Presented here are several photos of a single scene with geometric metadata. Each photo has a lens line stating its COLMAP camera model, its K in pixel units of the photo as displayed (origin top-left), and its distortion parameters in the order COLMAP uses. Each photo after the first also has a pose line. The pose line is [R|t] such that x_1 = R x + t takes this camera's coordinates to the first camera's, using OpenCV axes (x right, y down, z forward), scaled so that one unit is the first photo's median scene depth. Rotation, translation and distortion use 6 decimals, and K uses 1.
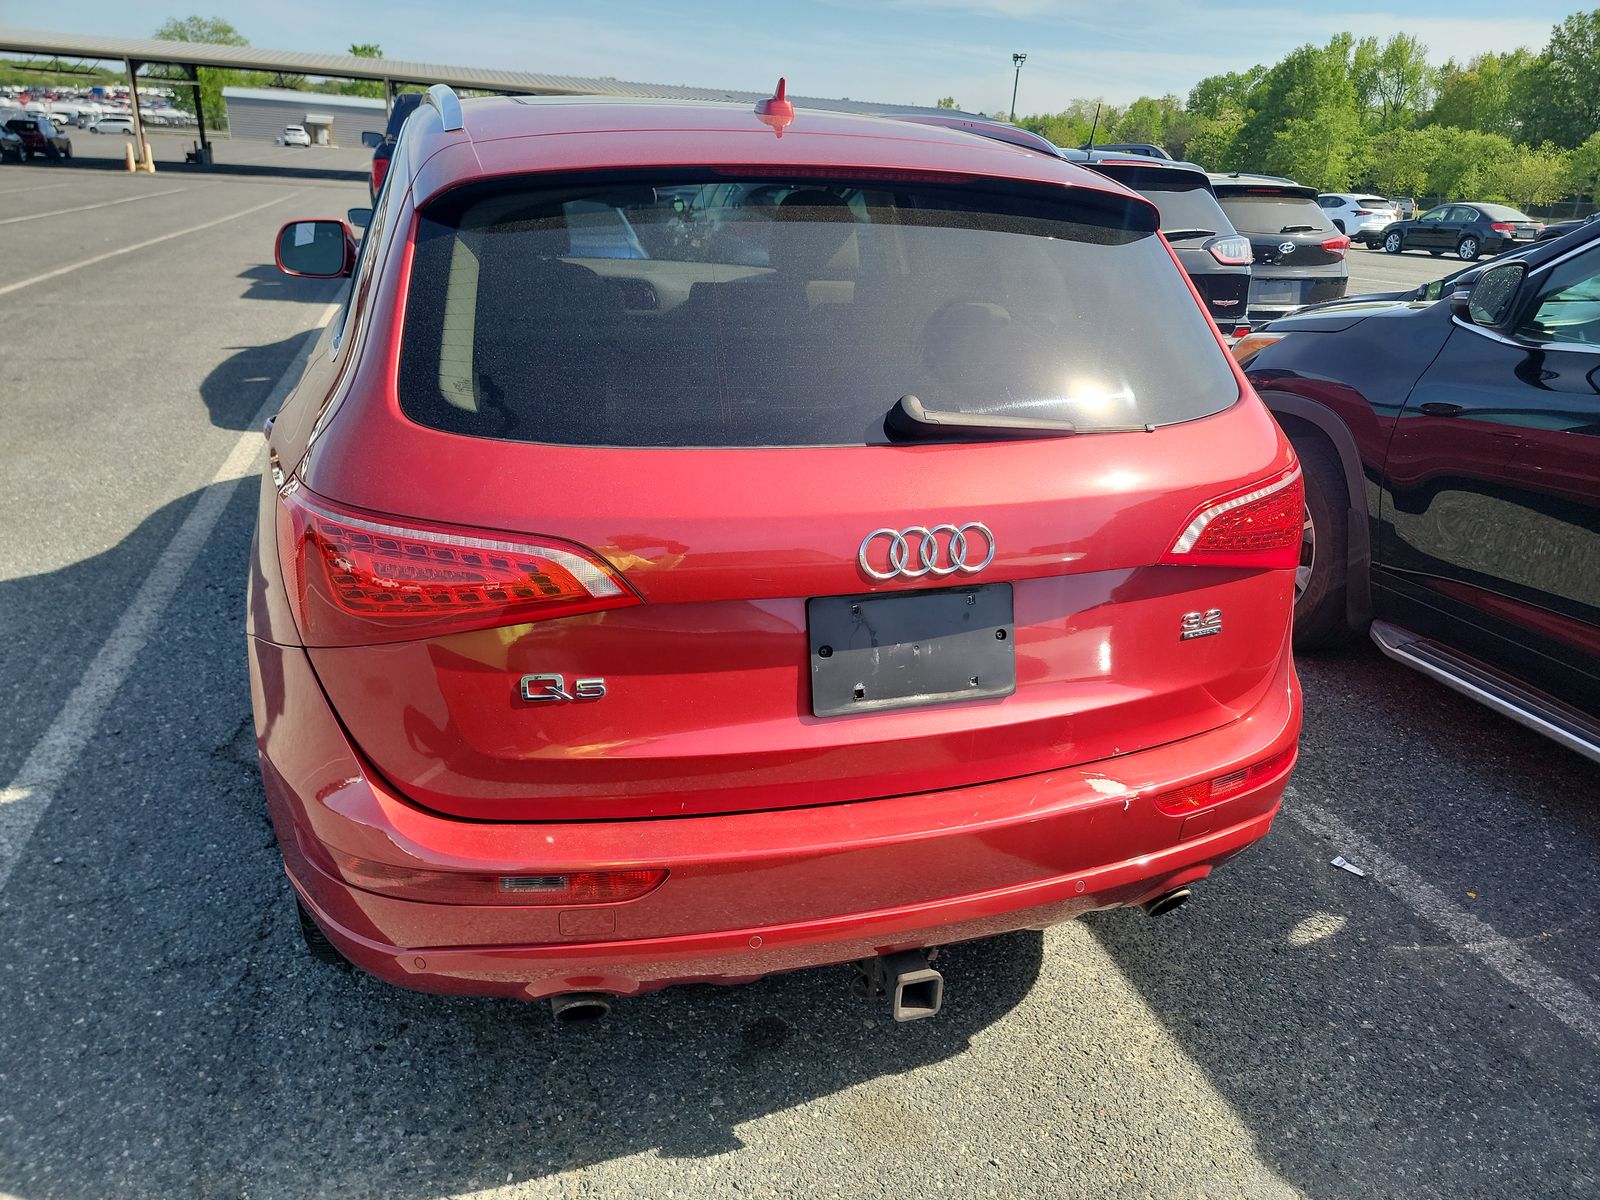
lens RADIAL K [[1138.4, 0, 803.3], [0, 1138.4, 604.2], [0, 0, 1]] dist [0.069967, -0.052579]
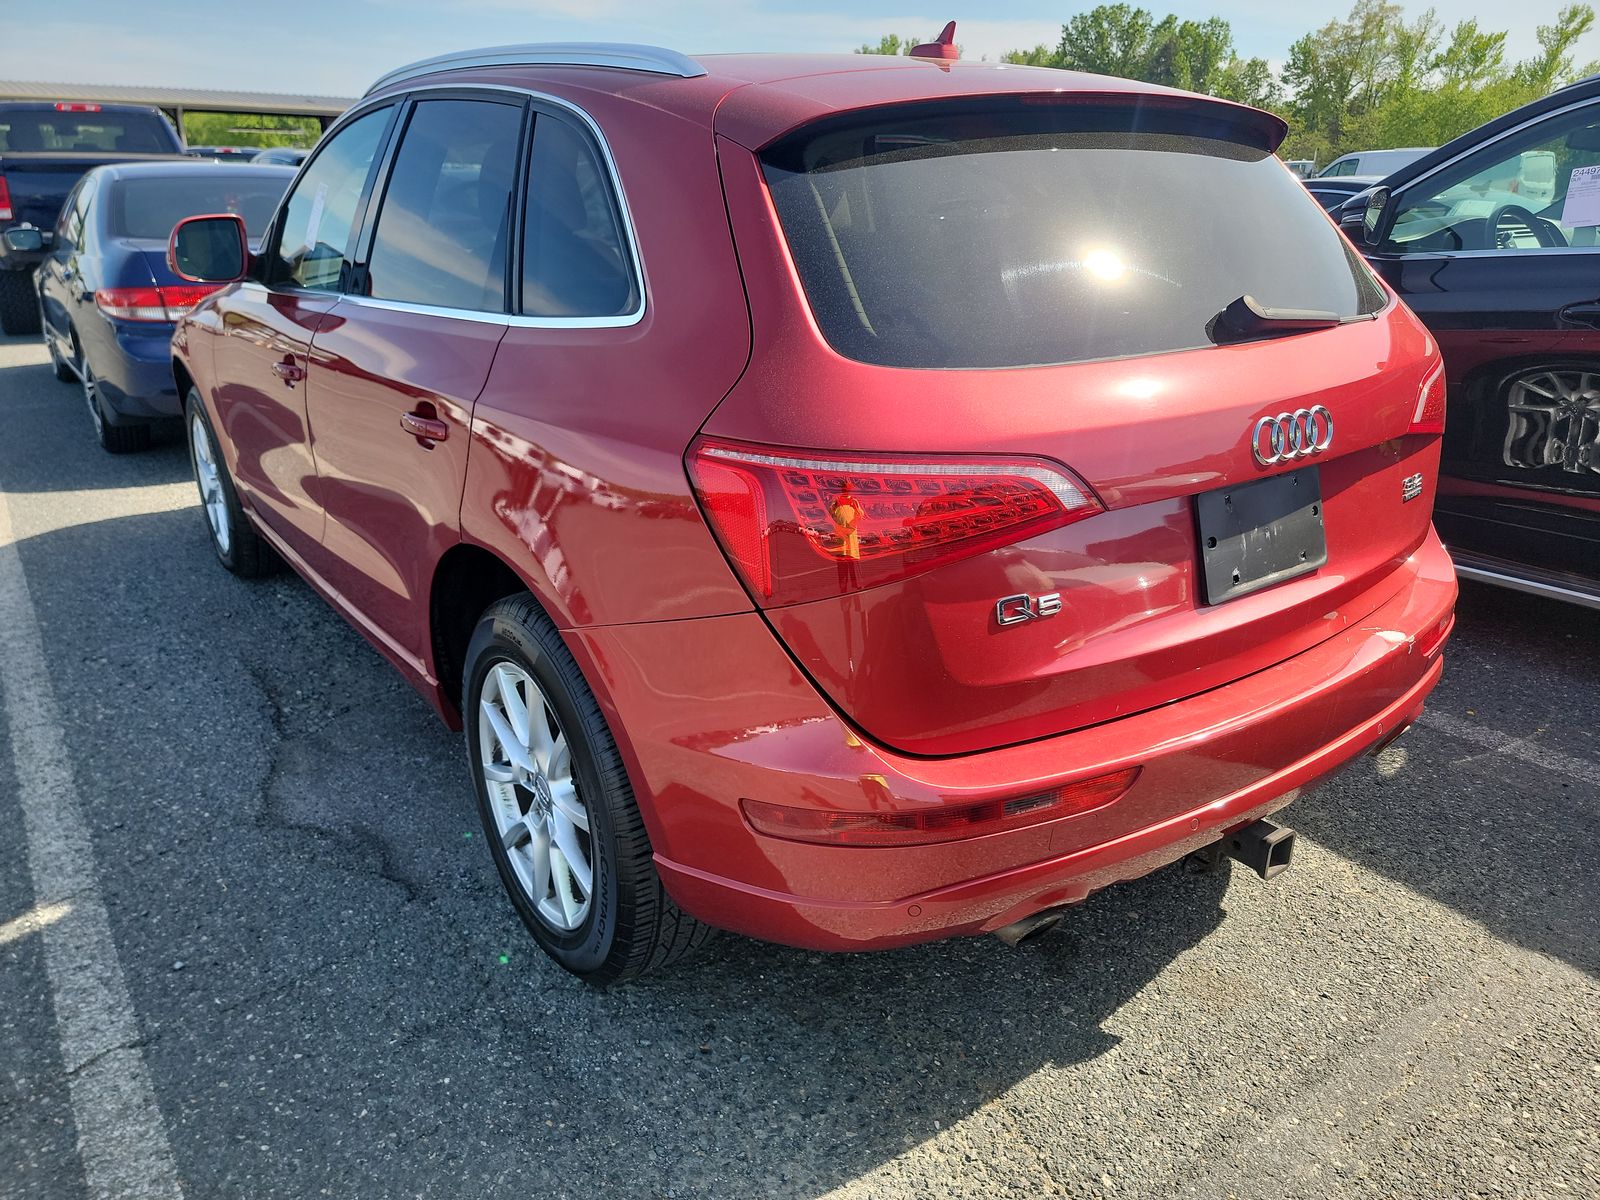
lens RADIAL K [[1138.4, 0, 803.3], [0, 1138.4, 604.2], [0, 0, 1]] dist [0.069967, -0.052579]
pose [[0.946736, -0.151975, 0.283893, -0.514221], [0.152322, 0.988108, 0.020990, 0.014288], [-0.283707, 0.023371, 0.958626, 0.066784]]
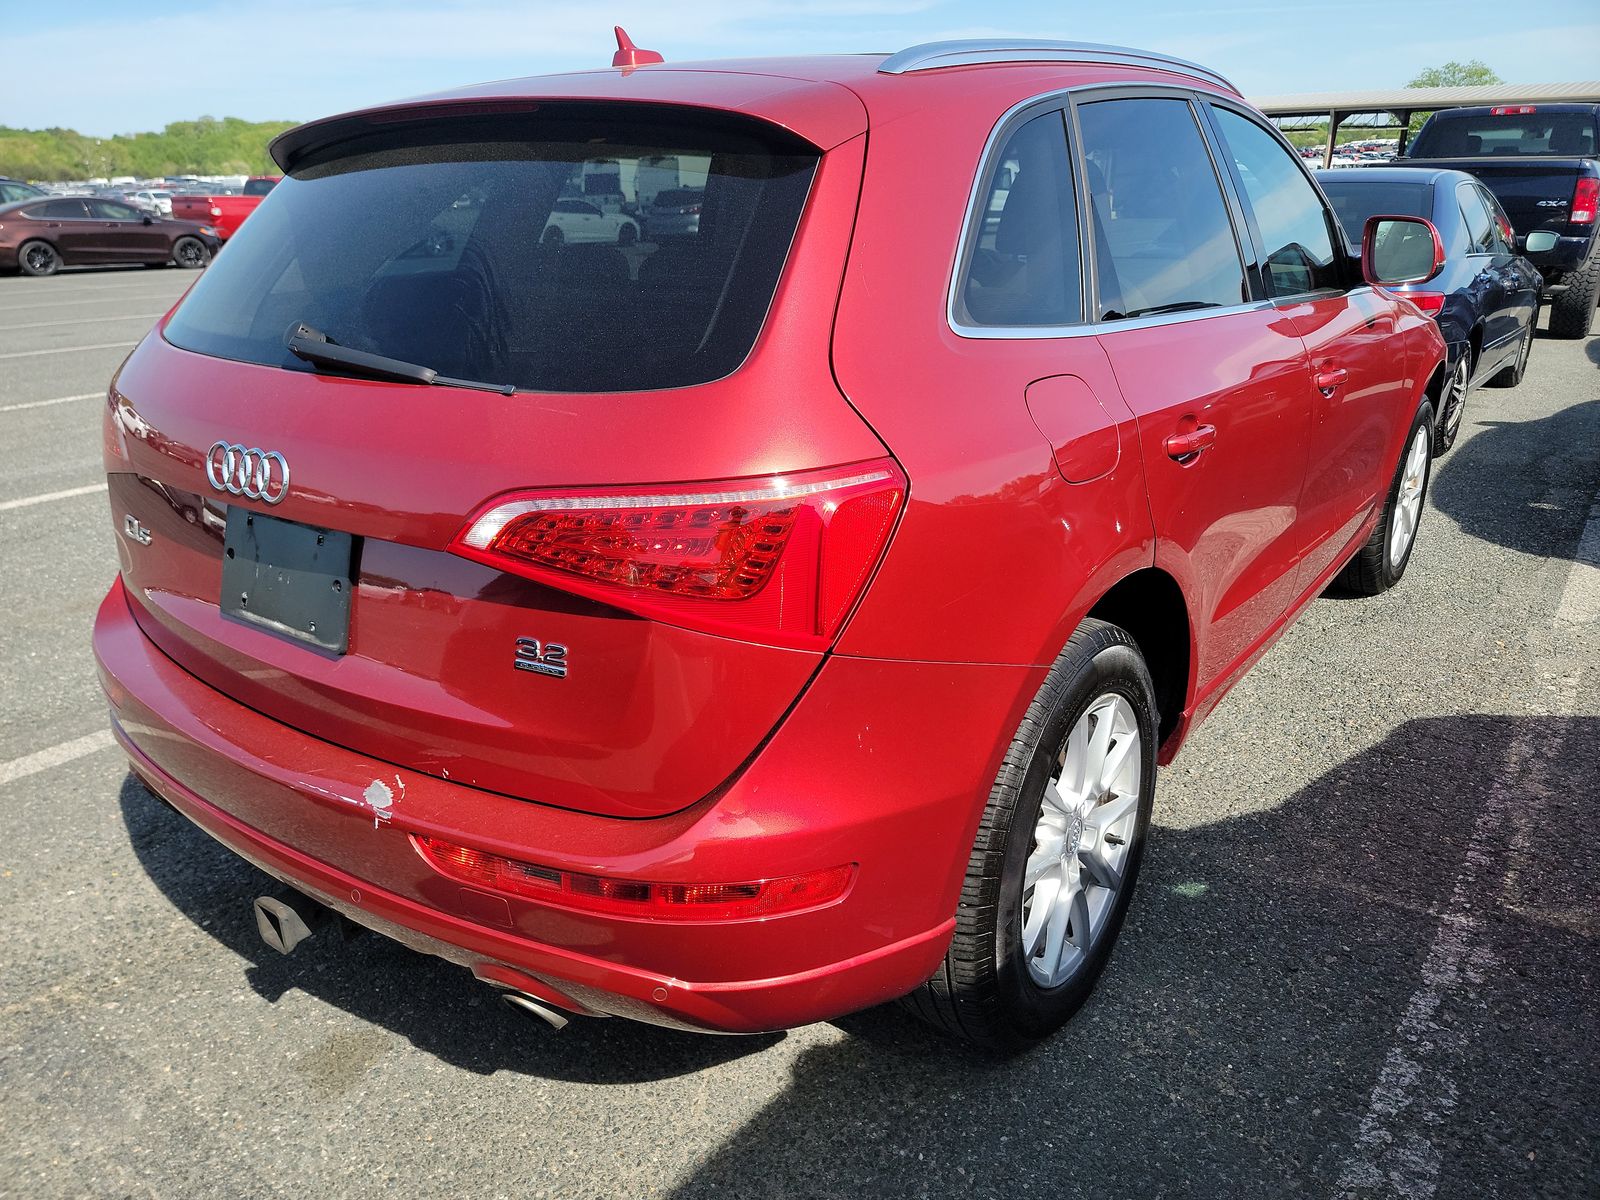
lens RADIAL K [[1138.4, 0, 803.3], [0, 1138.4, 604.2], [0, 0, 1]] dist [0.069967, -0.052579]
pose [[0.579401, 0.234040, -0.780717, 0.935407], [-0.263663, 0.960201, 0.092170, -0.120947], [0.771217, 0.152442, 0.618050, 0.594415]]
